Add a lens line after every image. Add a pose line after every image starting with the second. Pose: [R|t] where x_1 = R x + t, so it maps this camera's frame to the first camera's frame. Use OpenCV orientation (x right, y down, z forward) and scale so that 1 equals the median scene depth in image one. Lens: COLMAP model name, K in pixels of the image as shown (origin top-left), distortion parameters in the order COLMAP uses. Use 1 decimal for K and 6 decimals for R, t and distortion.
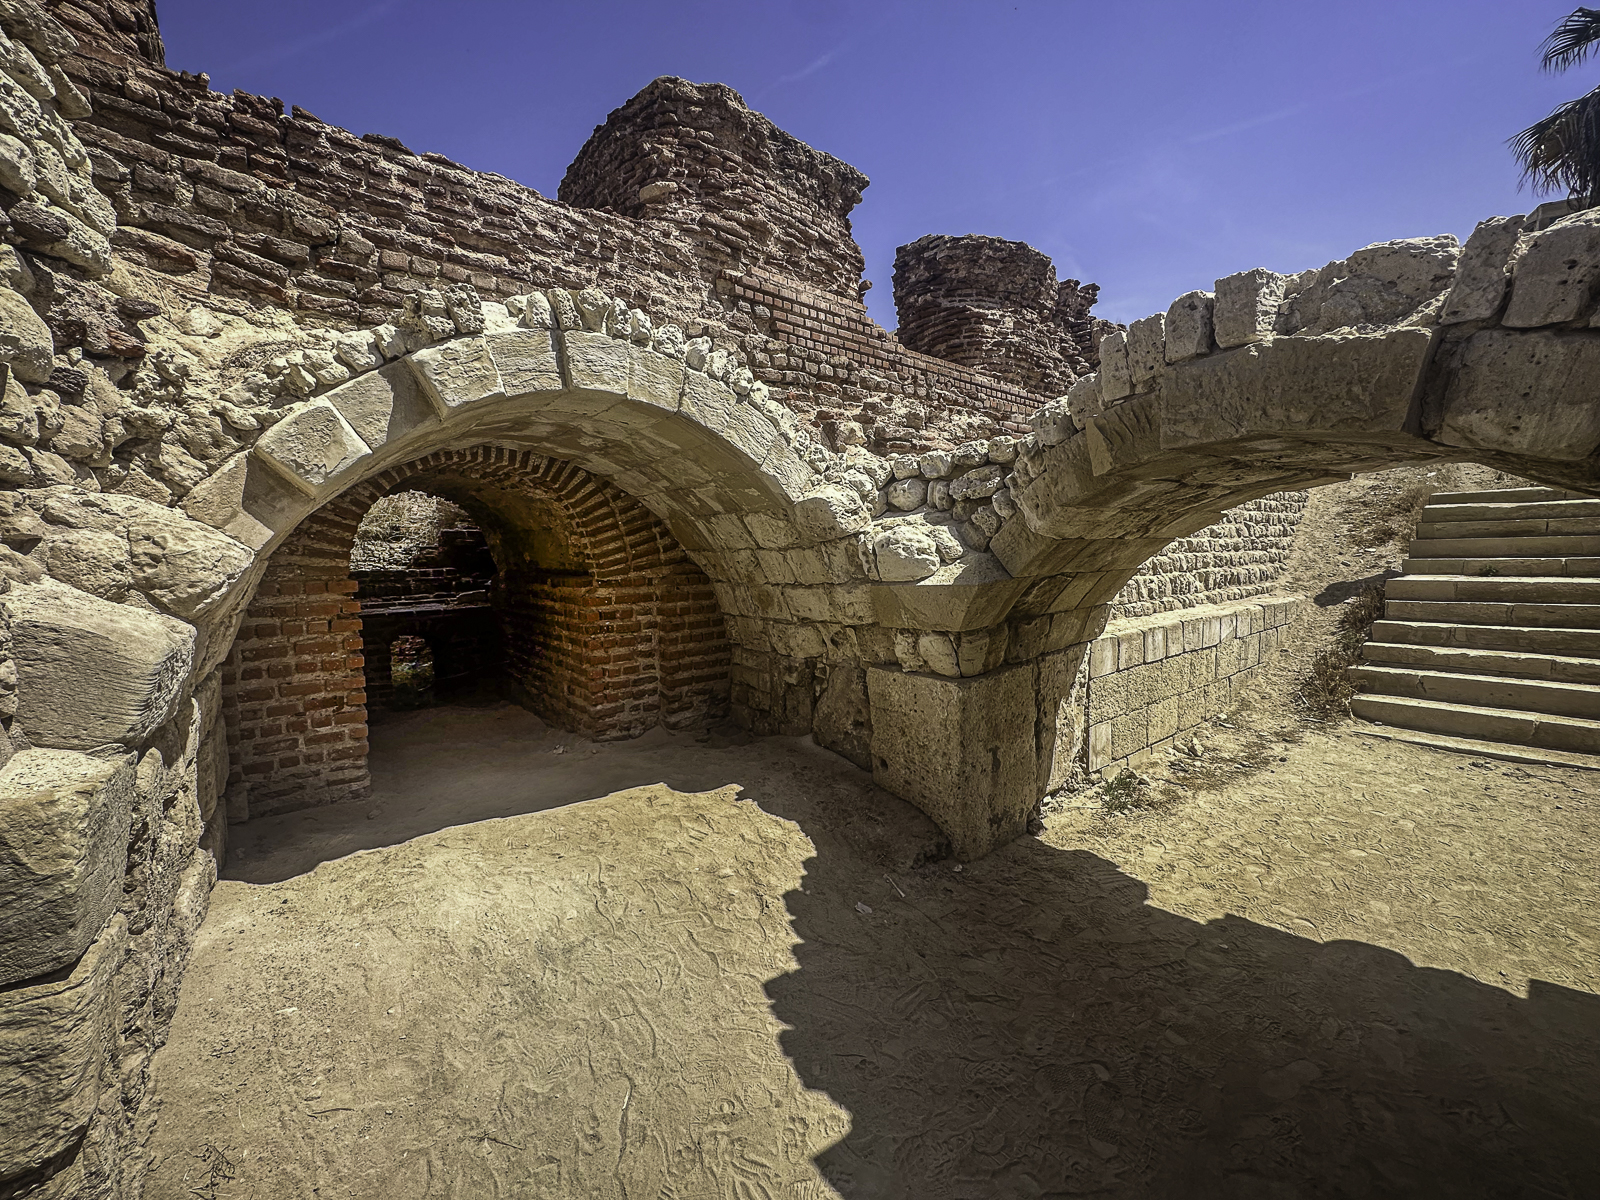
lens RADIAL K [[627.0, 0, 800.0], [0, 627.0, 600.0], [0, 0, 1]] dist [0.001600, 0.000102]
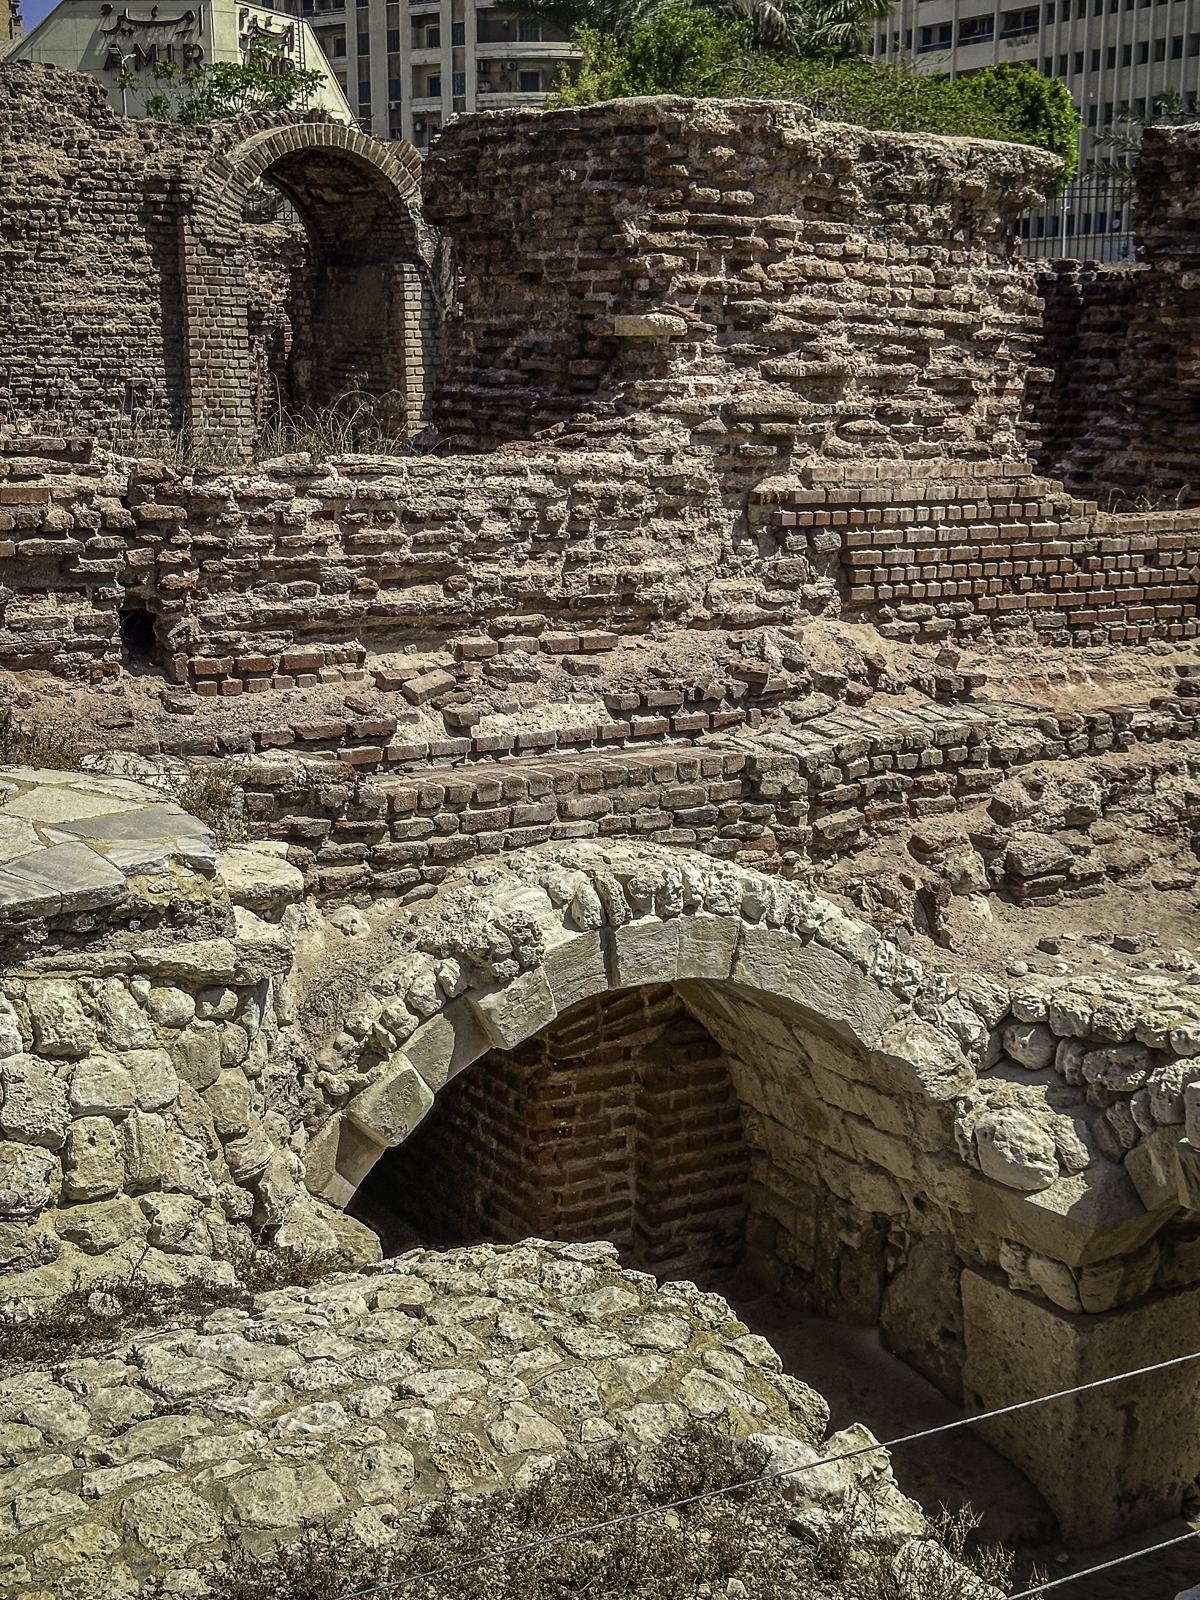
lens RADIAL K [[2244.5, 0, 600.0], [0, 2244.5, 800.0], [0, 0, 1]] dist [0.178840, -0.206168]
pose [[0.992835, 0.051528, -0.107809, -0.046983], [-0.035844, 0.989122, 0.142663, -0.725040], [0.113988, -0.137776, 0.983882, -1.416308]]
